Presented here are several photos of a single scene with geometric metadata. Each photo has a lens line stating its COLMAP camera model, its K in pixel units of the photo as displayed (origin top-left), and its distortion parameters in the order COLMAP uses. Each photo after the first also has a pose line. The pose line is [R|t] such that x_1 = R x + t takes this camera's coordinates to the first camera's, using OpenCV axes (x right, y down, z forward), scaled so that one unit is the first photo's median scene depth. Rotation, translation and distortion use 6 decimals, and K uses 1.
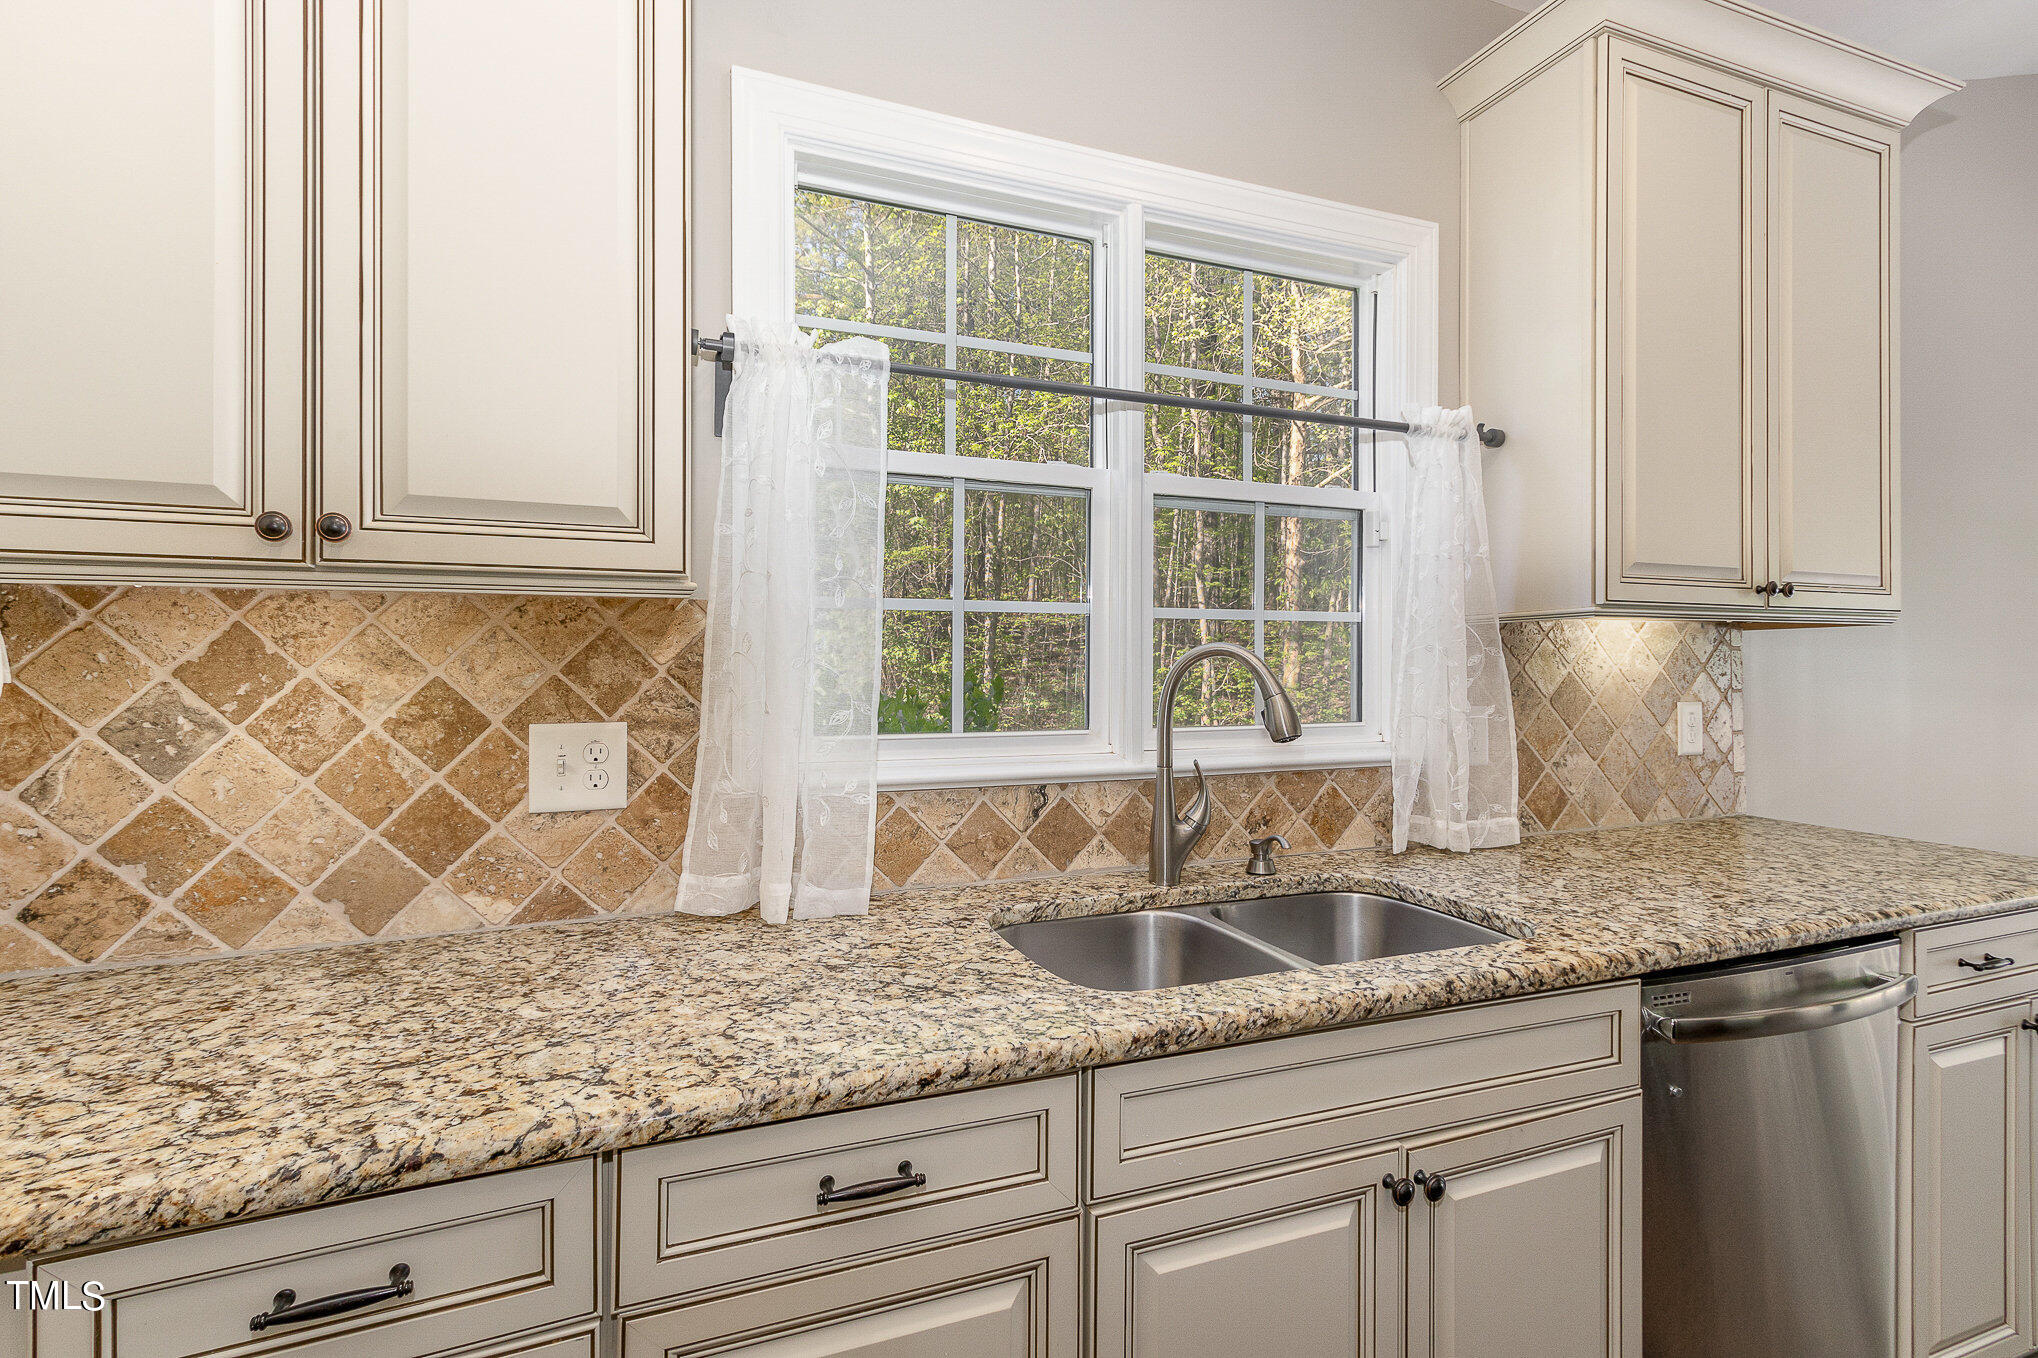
lens RADIAL K [[944.7, 0, 1012.4], [0, 944.7, 656.0], [0, 0, 1]] dist [0.011988, -0.000792]
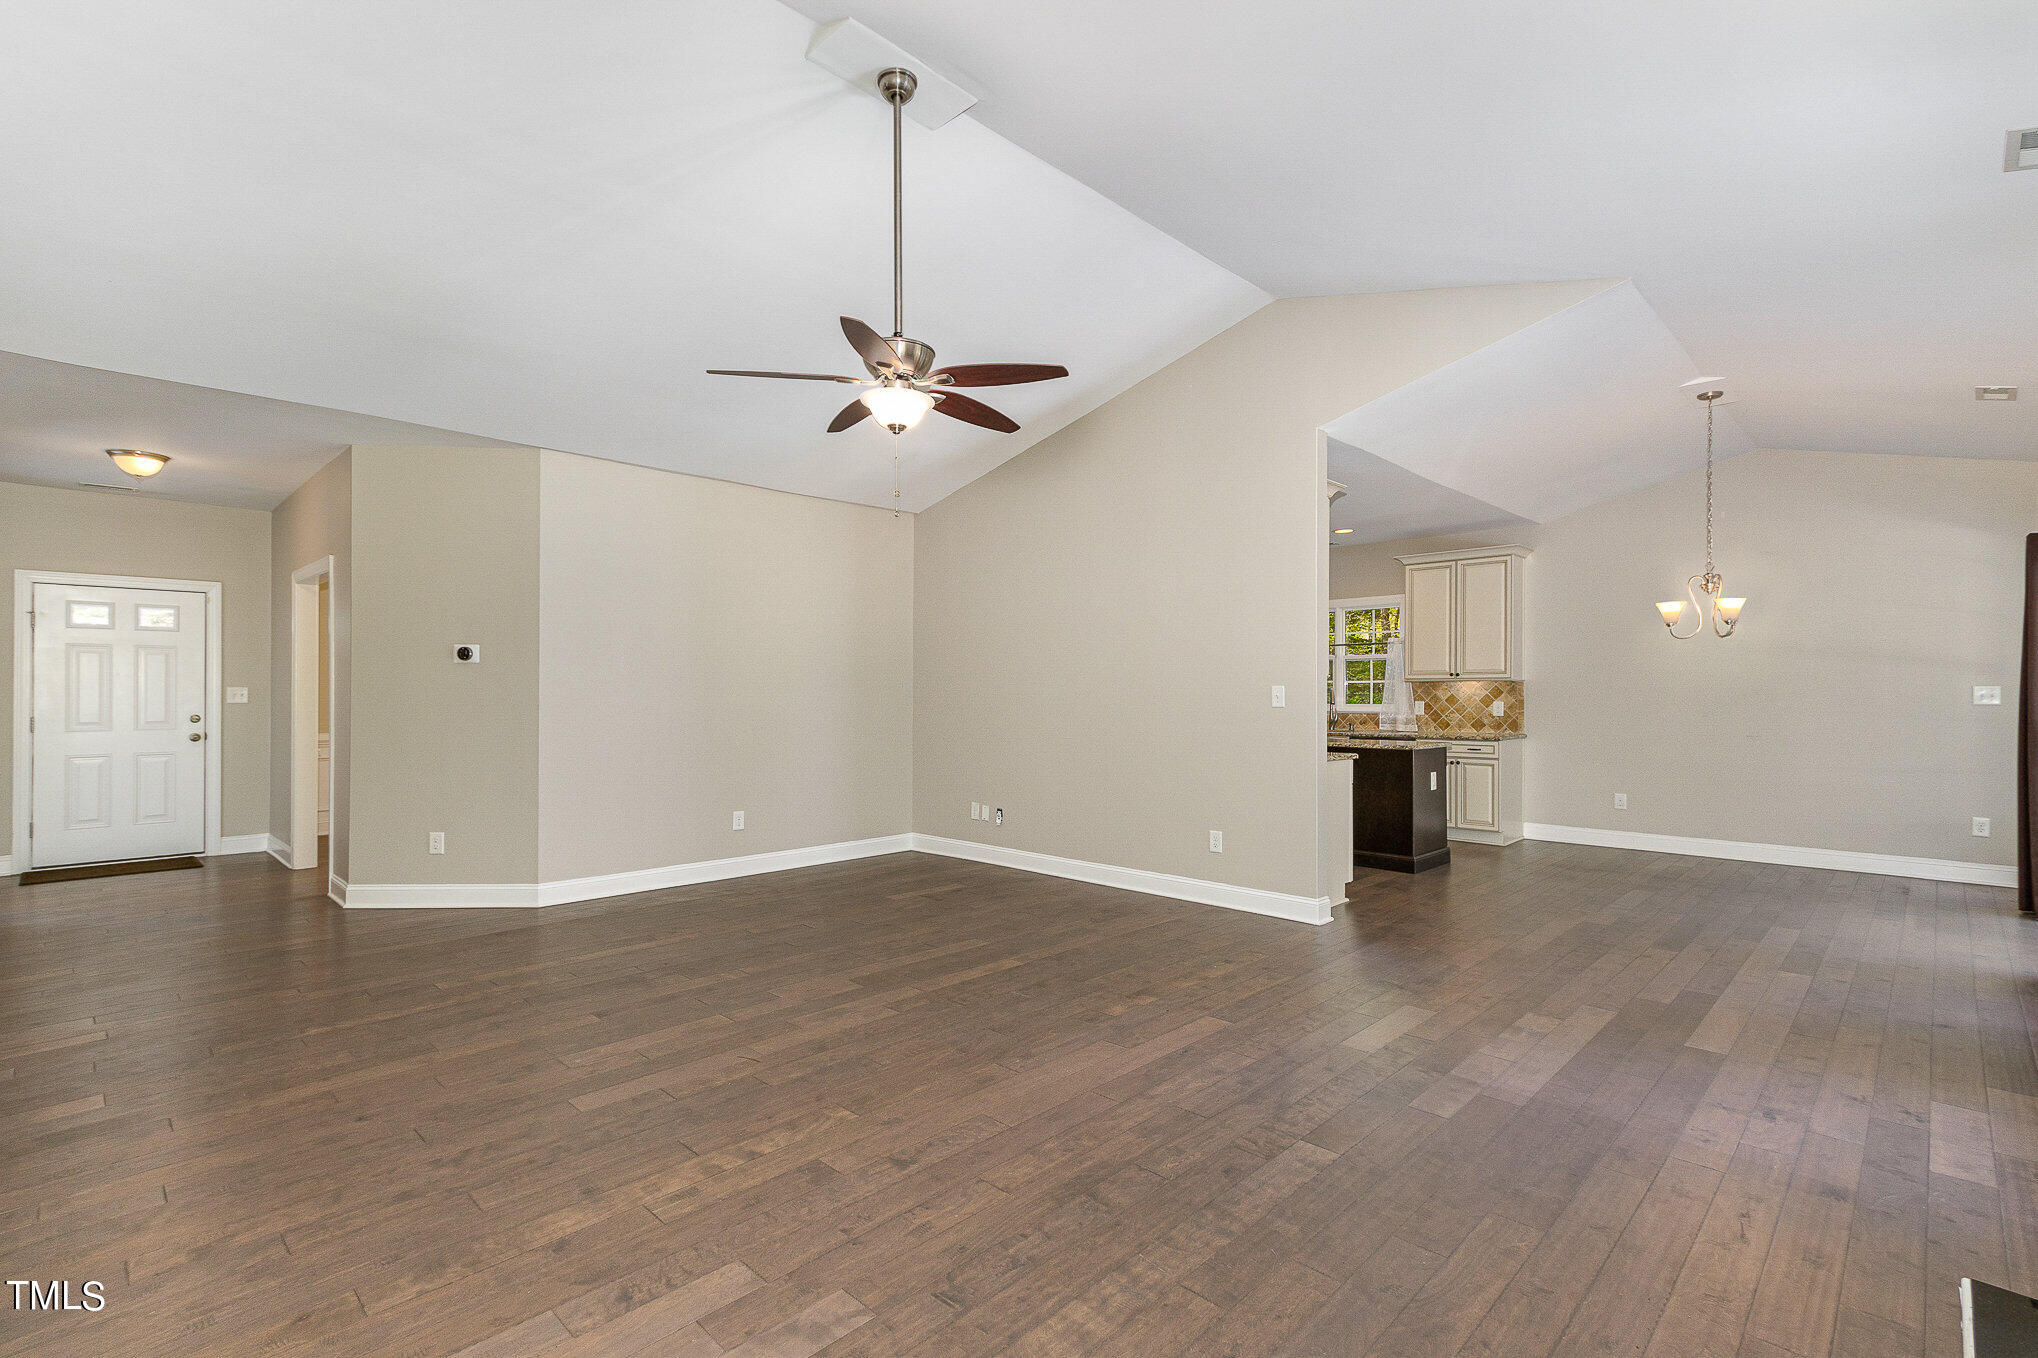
lens RADIAL K [[936.0, 0, 1009.3], [0, 936.0, 683.9], [0, 0, 1]] dist [0.017215, -0.000215]
pose [[0.404473, -0.010904, -0.914485, 5.512794], [0.004246, 0.999941, -0.010044, 0.012378], [0.914540, 0.000179, 0.404496, -3.732581]]
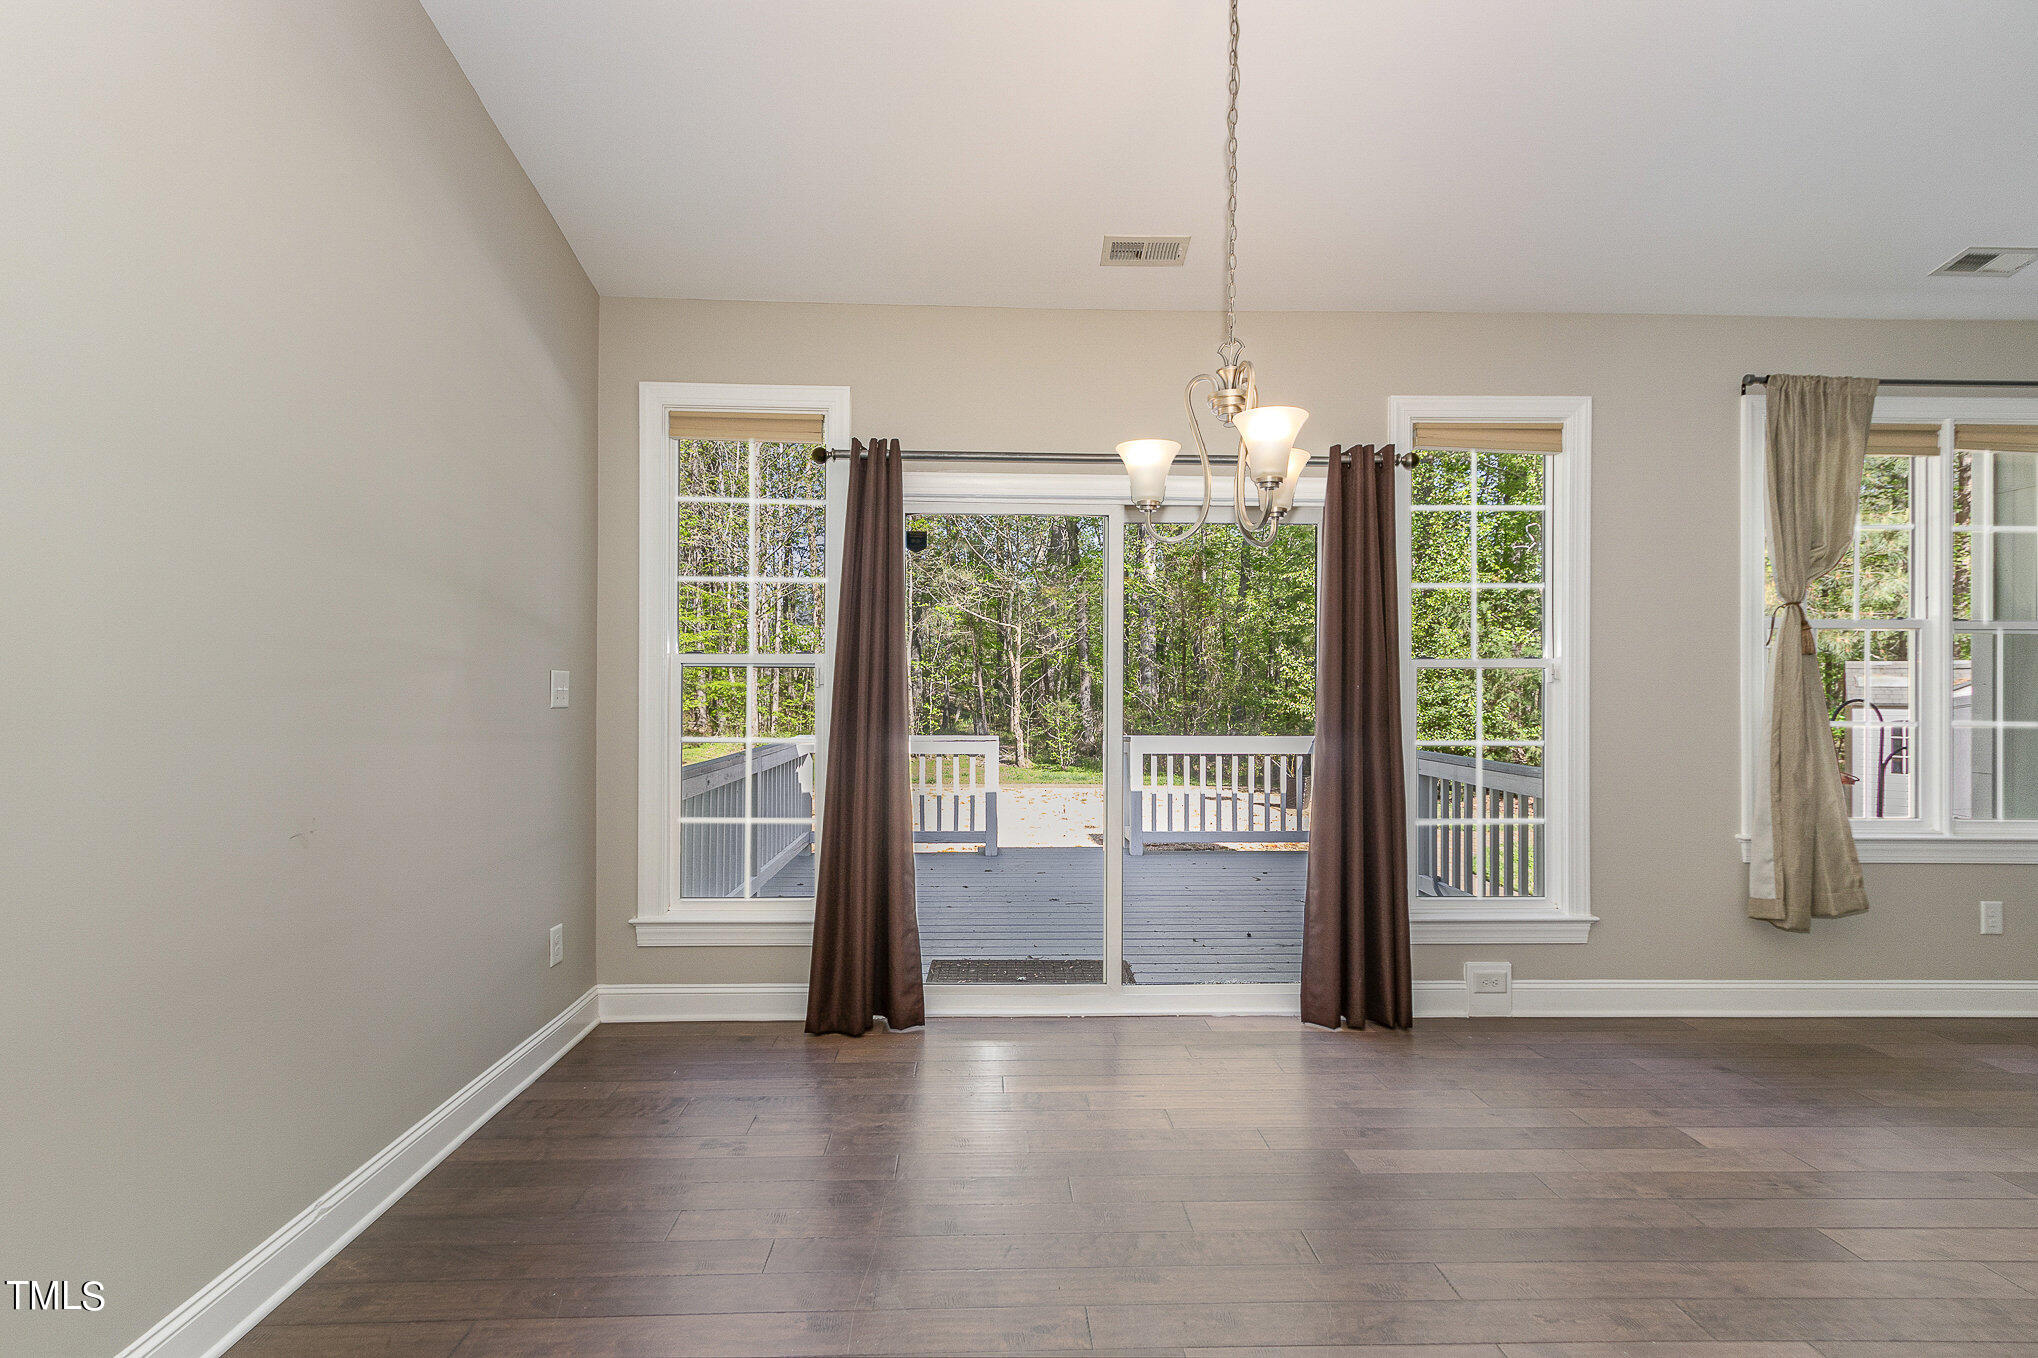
lens RADIAL K [[936.0, 0, 1009.3], [0, 936.0, 683.9], [0, 0, 1]] dist [0.017215, -0.000215]
pose [[0.331065, 0.004465, 0.943598, 1.362377], [-0.007378, 0.999970, -0.002143, 0.026746], [-0.943579, -0.006252, 0.331088, 0.610425]]
